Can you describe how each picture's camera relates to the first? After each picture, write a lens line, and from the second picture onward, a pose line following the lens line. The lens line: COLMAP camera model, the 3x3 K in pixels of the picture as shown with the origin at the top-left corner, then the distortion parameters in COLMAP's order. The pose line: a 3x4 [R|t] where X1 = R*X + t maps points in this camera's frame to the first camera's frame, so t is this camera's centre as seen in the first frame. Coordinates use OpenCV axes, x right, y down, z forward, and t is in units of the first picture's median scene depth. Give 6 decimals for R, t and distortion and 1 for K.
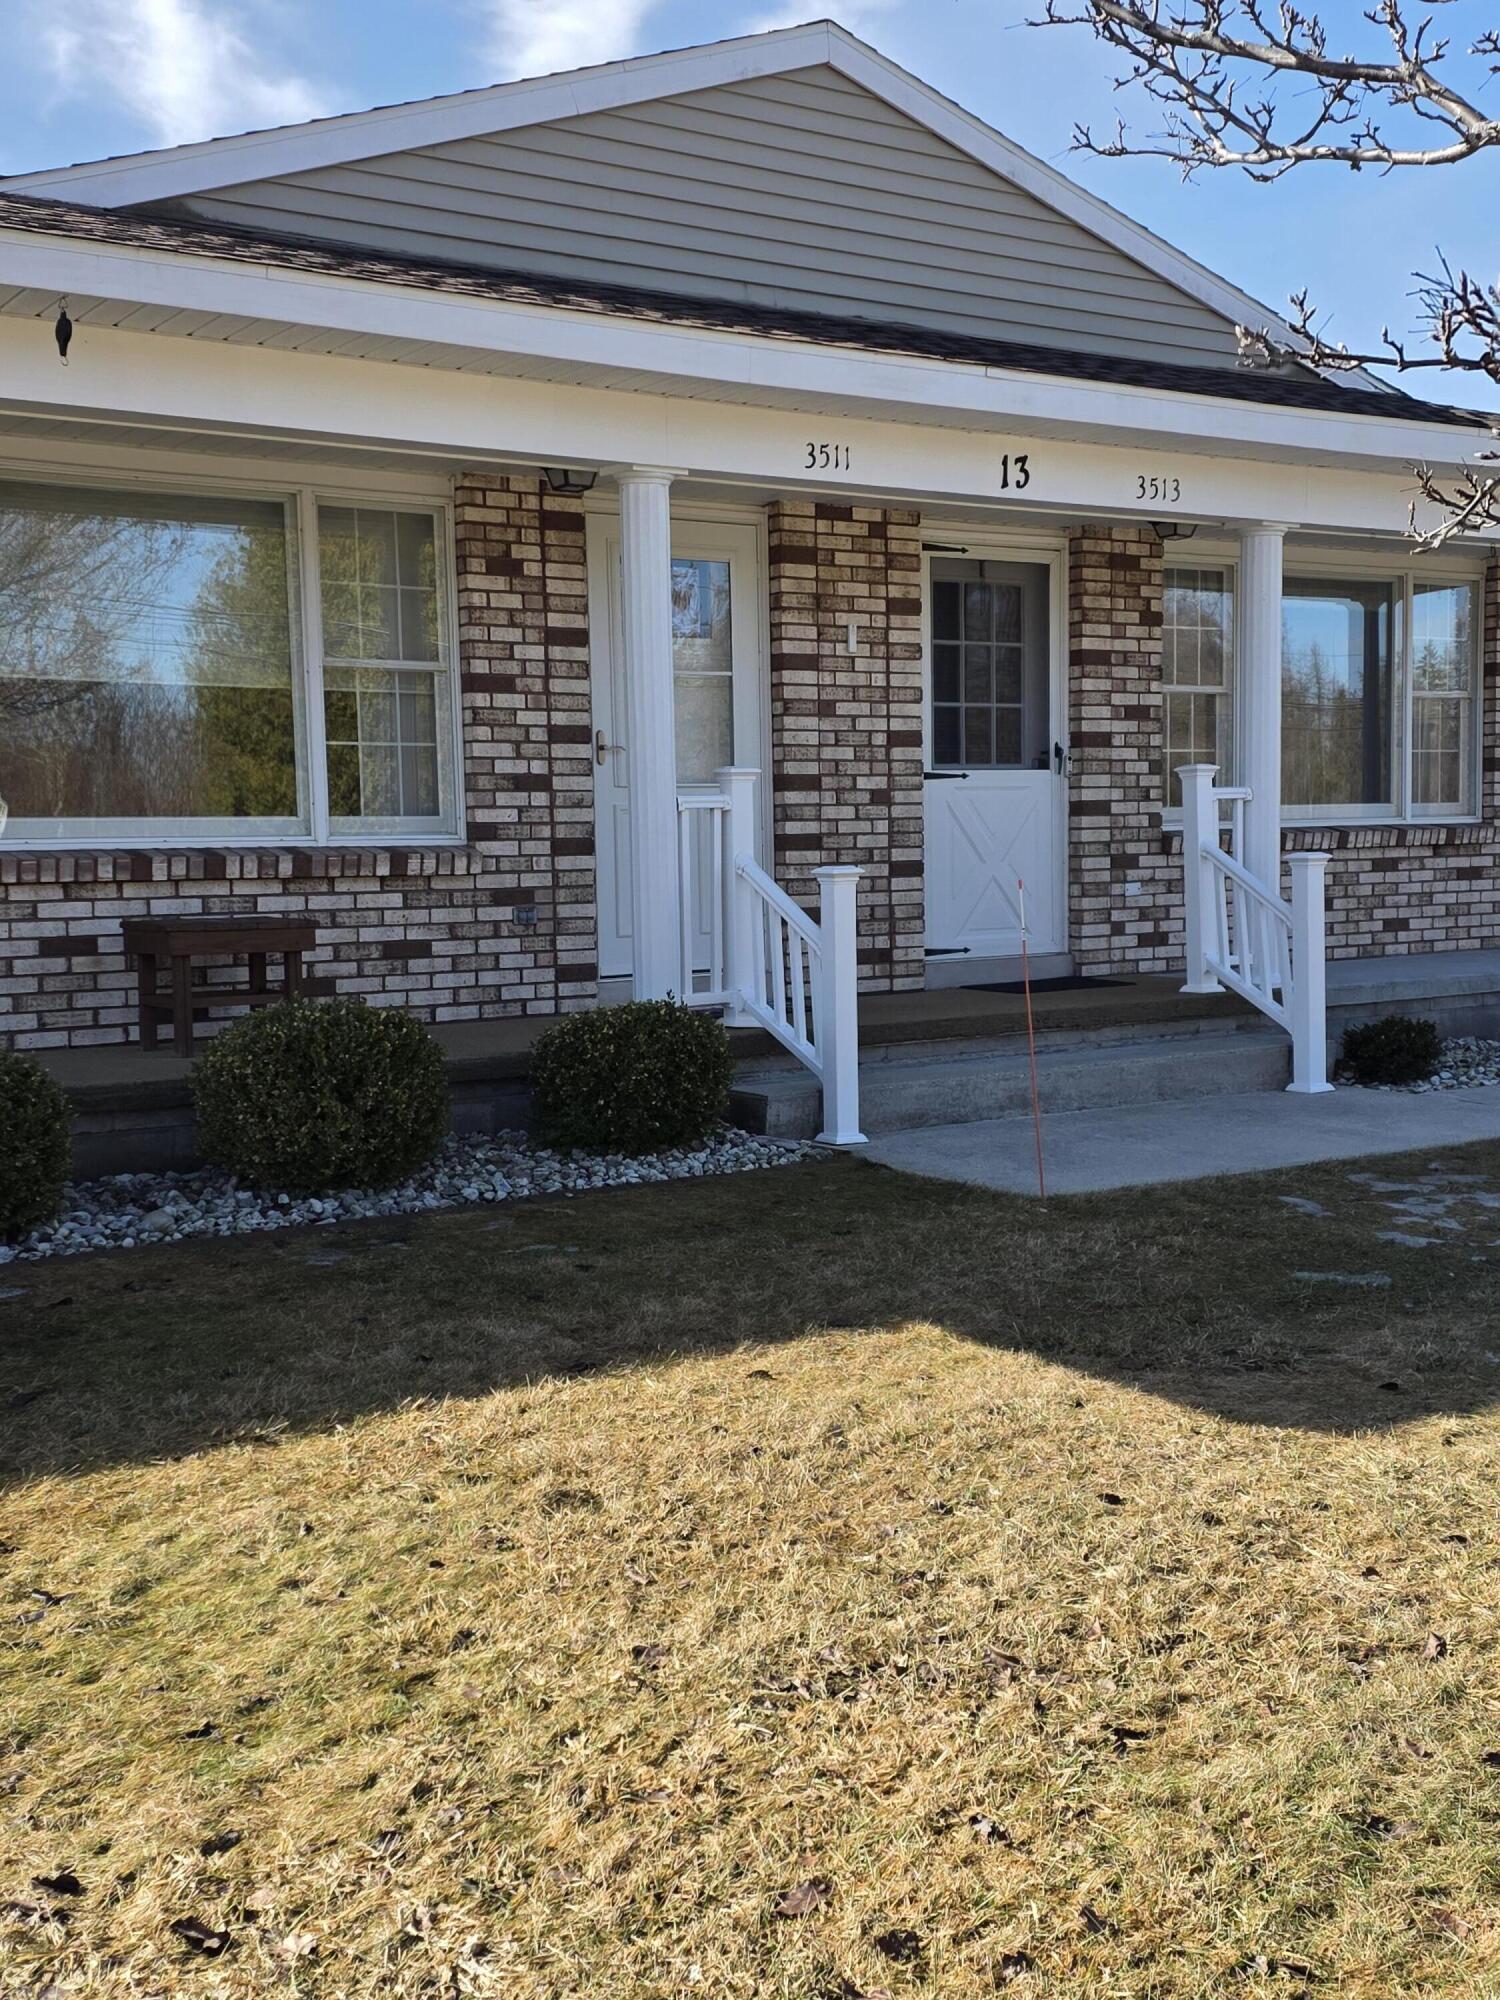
lens RADIAL K [[2327.0, 0, 750.8], [0, 2327.0, 1000.9], [0, 0, 1]] dist [0.156223, 0.000000]
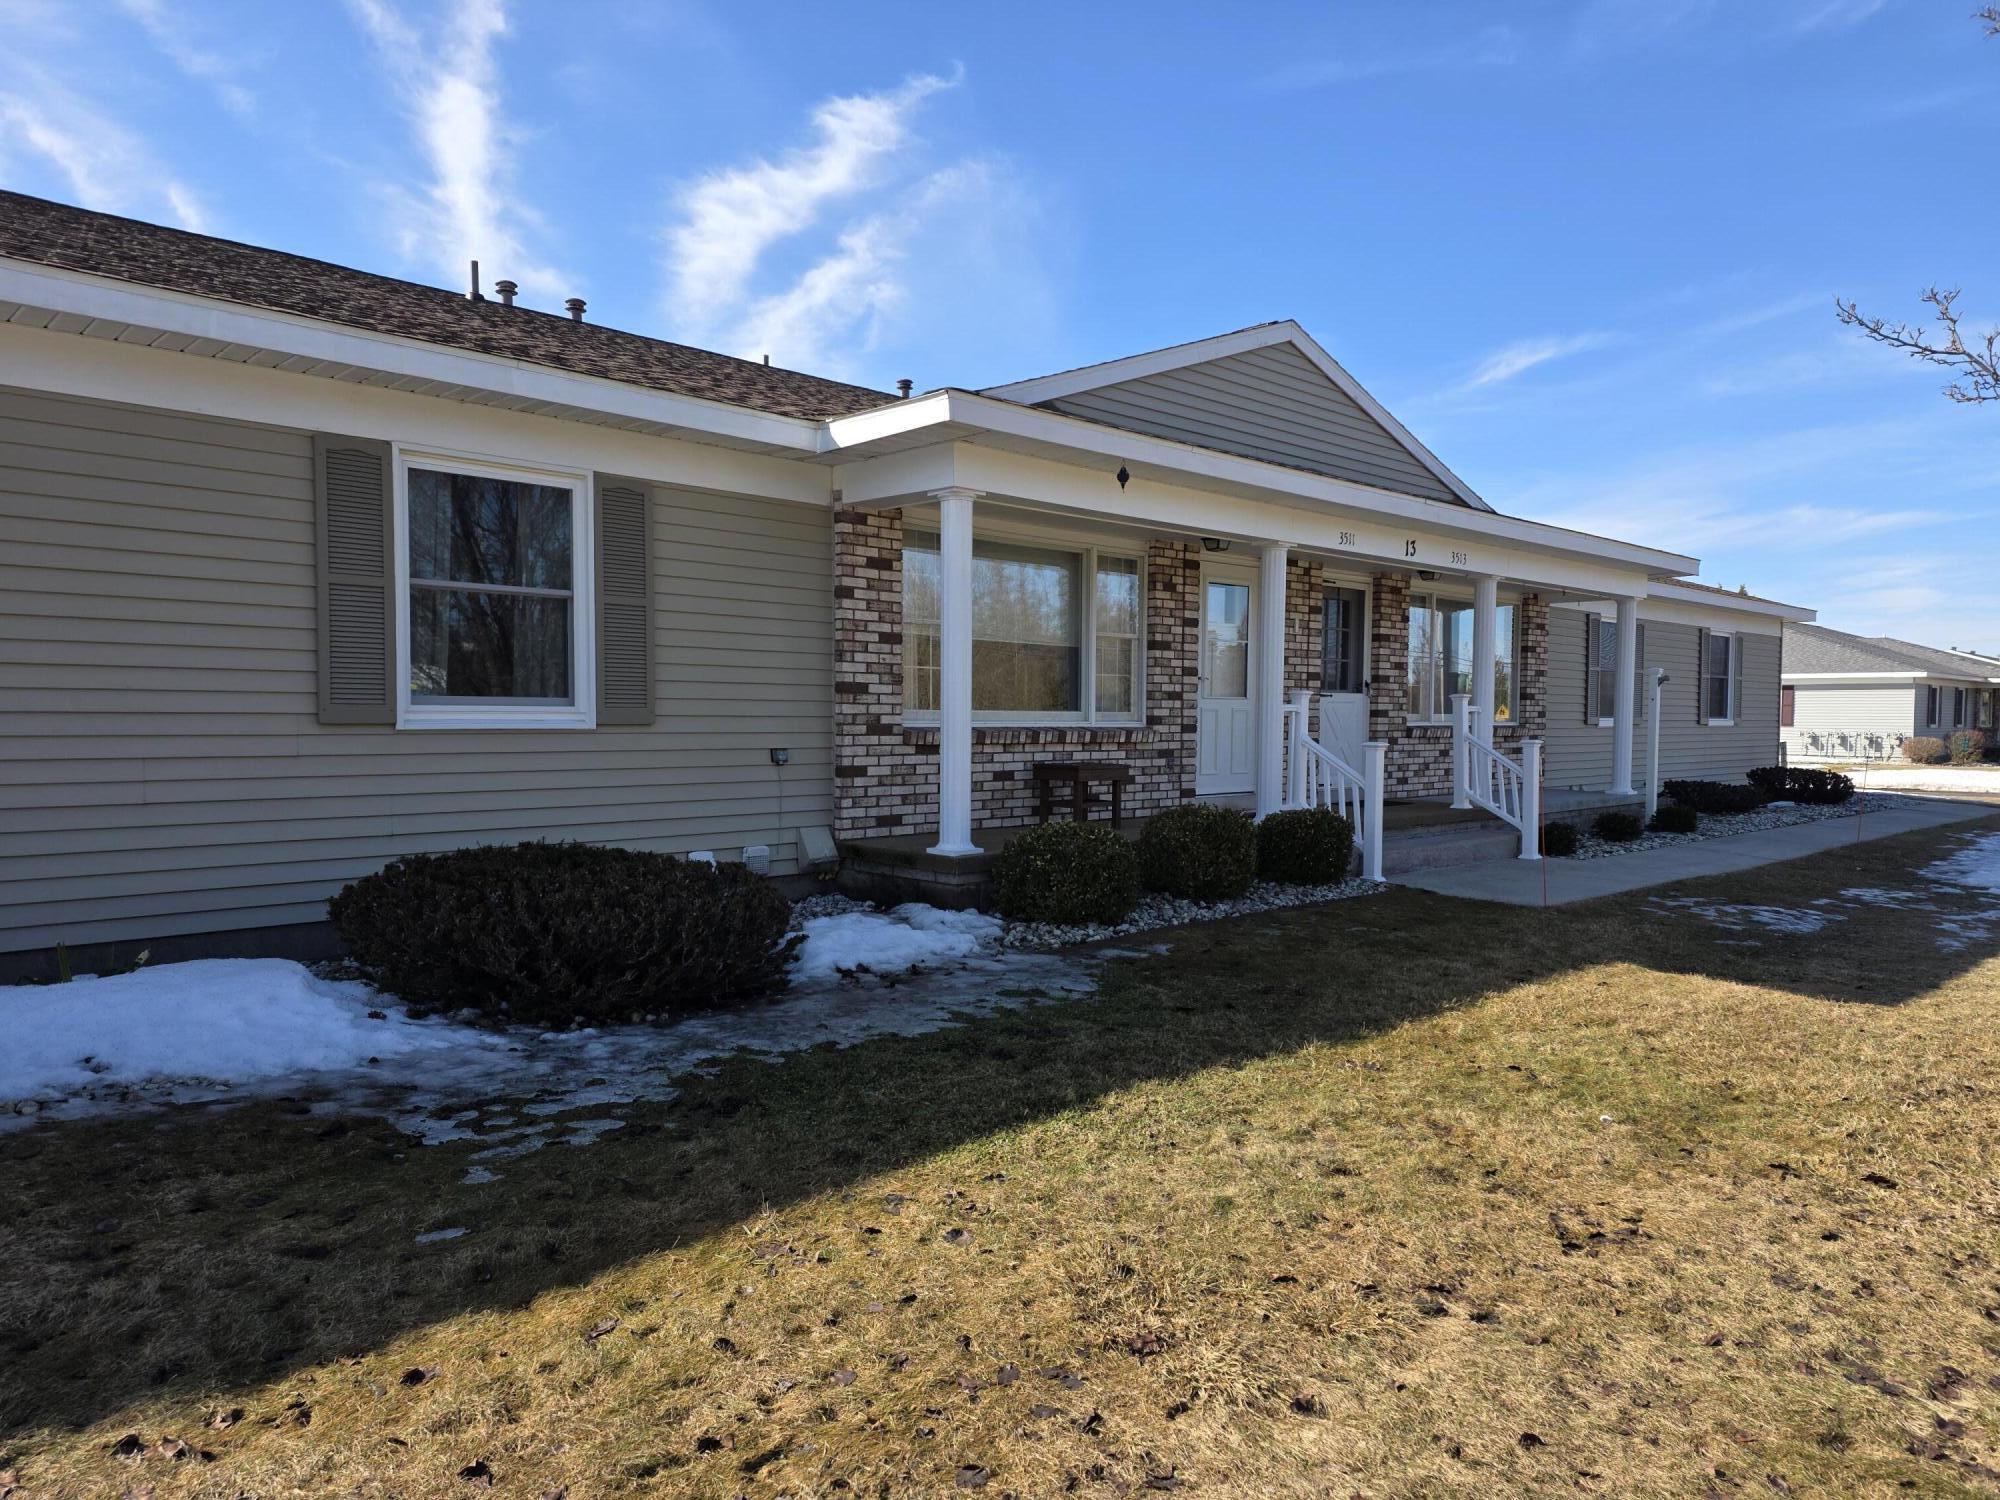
lens RADIAL K [[1348.7, 0, 997.9], [0, 1348.7, 762.5], [0, 0, 1]] dist [0.121585, -0.055490]
pose [[0.988769, 0.019200, 0.148212, -0.406958], [-0.013880, 0.999225, -0.036846, 0.006351], [-0.148804, 0.034375, 0.988269, -0.098660]]
